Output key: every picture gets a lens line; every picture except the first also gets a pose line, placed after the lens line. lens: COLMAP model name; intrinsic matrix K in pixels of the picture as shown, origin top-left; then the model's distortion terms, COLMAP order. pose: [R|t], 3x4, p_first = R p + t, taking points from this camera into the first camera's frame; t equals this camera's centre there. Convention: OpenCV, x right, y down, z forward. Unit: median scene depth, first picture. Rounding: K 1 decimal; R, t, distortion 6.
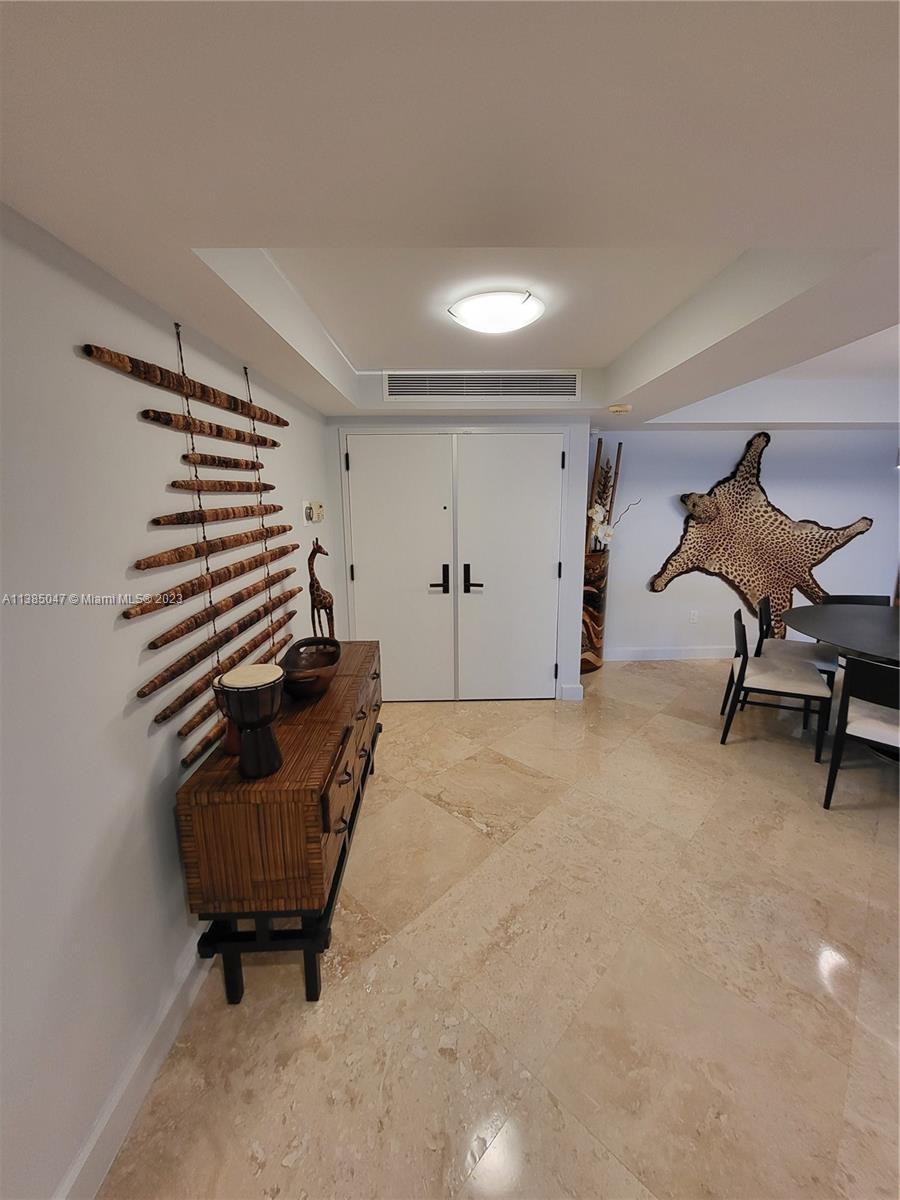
lens RADIAL K [[468.9, 0, 459.8], [0, 468.9, 580.5], [0, 0, 1]] dist [-0.000475, -0.004025]
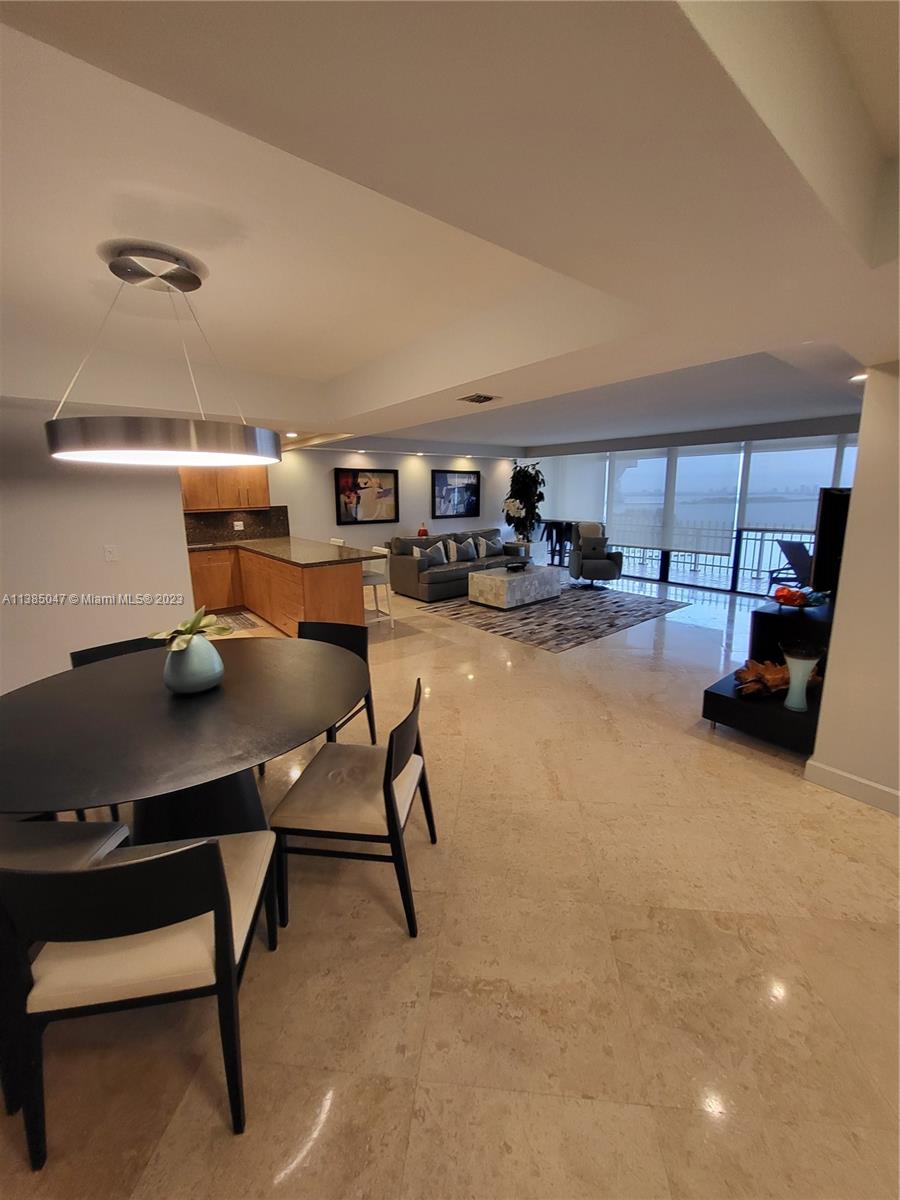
lens RADIAL K [[471.8, 0, 455.6], [0, 471.8, 578.7], [0, 0, 1]] dist [0.001011, 0.000122]
pose [[-0.618097, -0.127221, 0.775739, 0.134879], [0.151782, 0.948934, 0.276562, -0.124066], [-0.771309, 0.288685, -0.567224, 0.654179]]
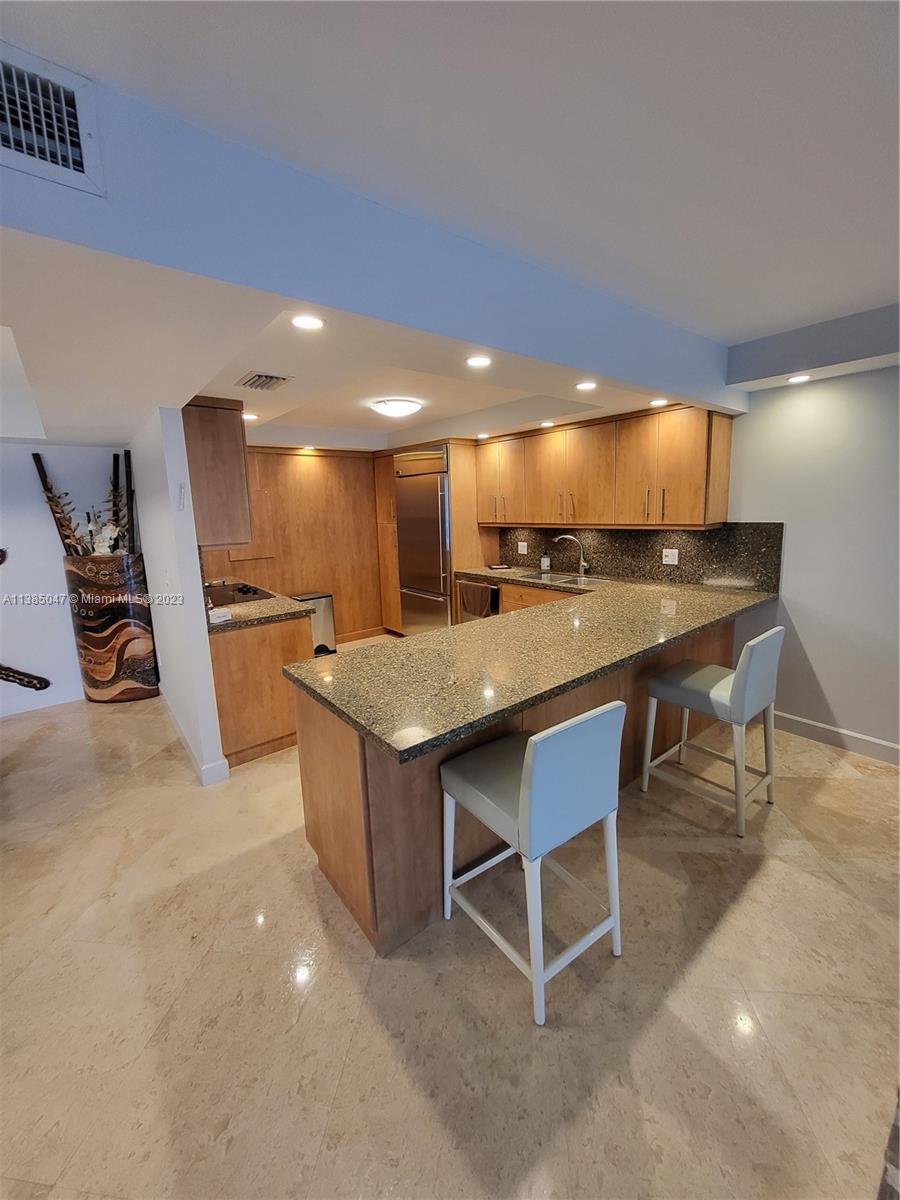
lens RADIAL K [[468.5, 0, 457.3], [0, 468.5, 580.1], [0, 0, 1]] dist [-0.000608, -0.002857]
pose [[0.786547, -0.111272, 0.607423, 1.006890], [0.125712, 0.991886, 0.018917, 0.009566], [-0.604599, 0.061481, 0.794153, -0.148164]]
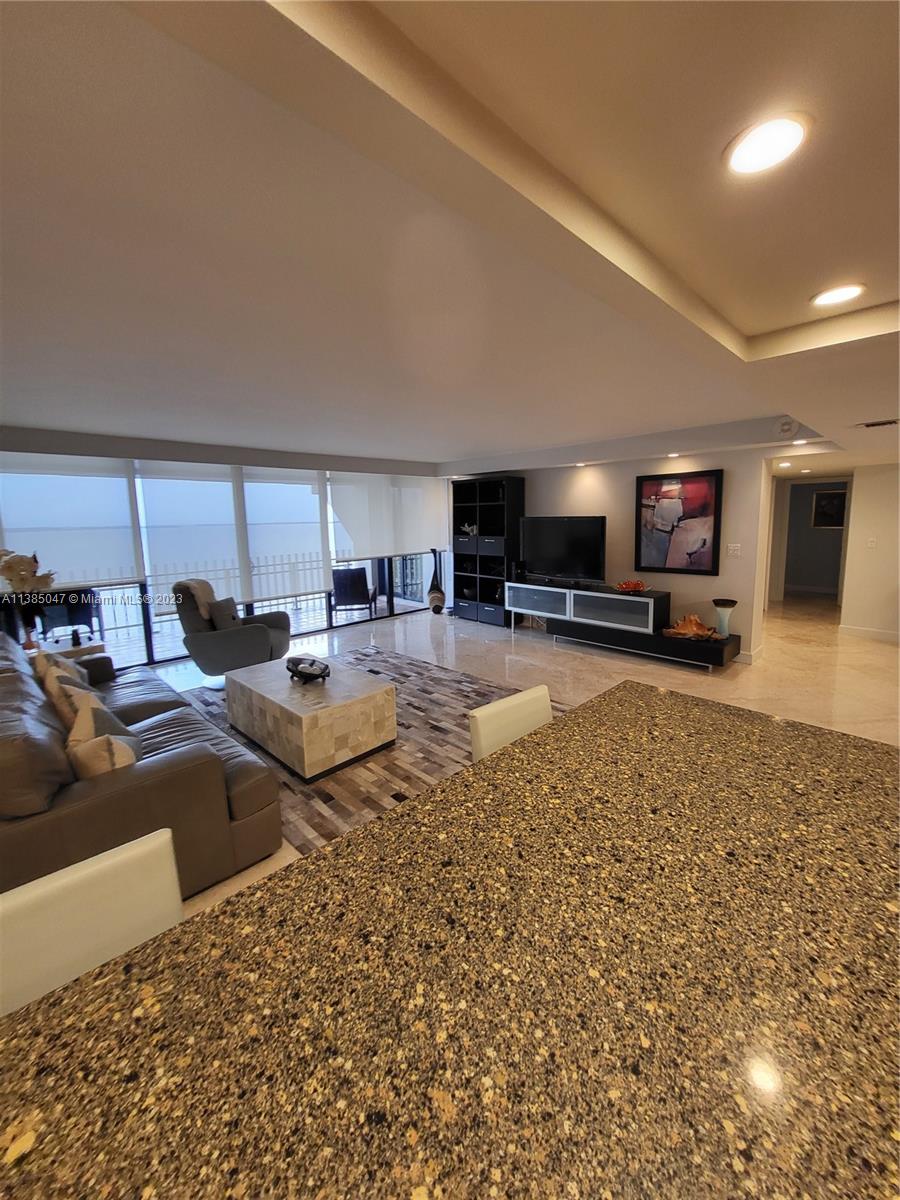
lens RADIAL K [[468.9, 0, 459.8], [0, 468.9, 580.5], [0, 0, 1]] dist [-0.000475, -0.004025]
pose [[-0.723524, 0.118474, -0.680056, 1.553228], [-0.093963, 0.959090, 0.267054, -0.080504], [0.683874, 0.257121, -0.682792, 0.281669]]
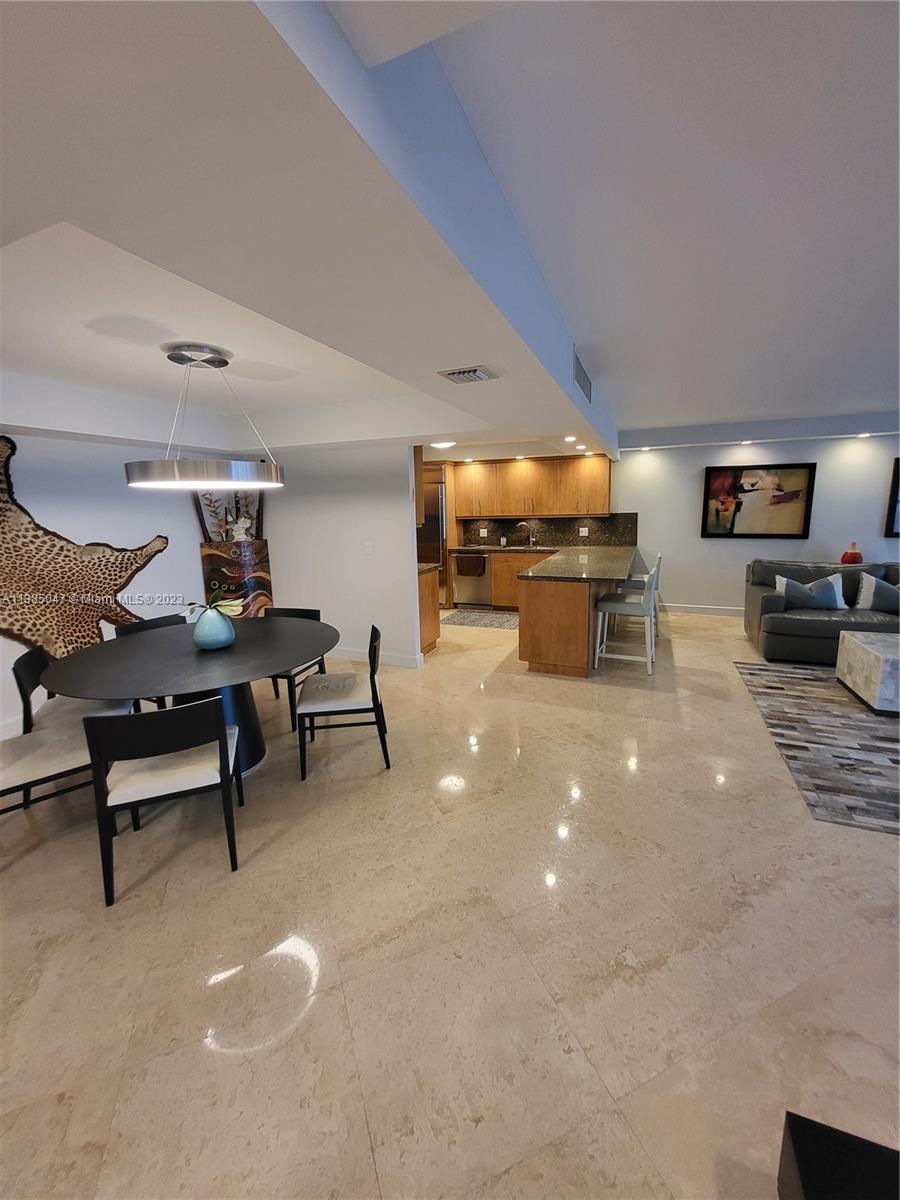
lens RADIAL K [[468.5, 0, 457.3], [0, 468.5, 580.1], [0, 0, 1]] dist [-0.000608, -0.002857]
pose [[0.395938, -0.146638, 0.906494, 0.202363], [0.175974, 0.980988, 0.081827, -0.012413], [-0.901258, 0.127121, 0.414215, 0.028955]]
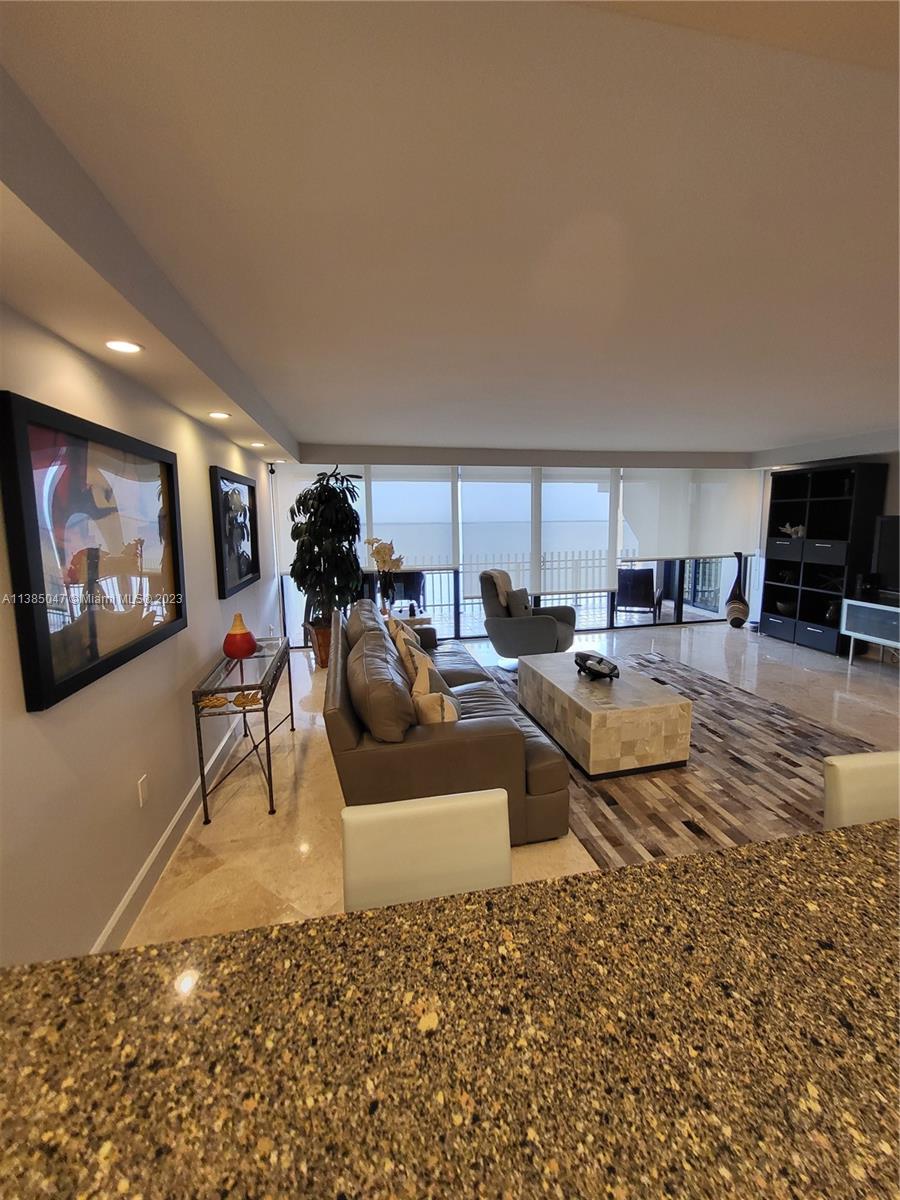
lens RADIAL K [[468.5, 0, 457.3], [0, 468.5, 580.1], [0, 0, 1]] dist [-0.000608, -0.002857]
pose [[-0.982423, 0.049823, -0.179897, 1.584034], [-0.006304, 0.954317, 0.298729, -0.076258], [0.186563, 0.294612, -0.937229, 0.259891]]
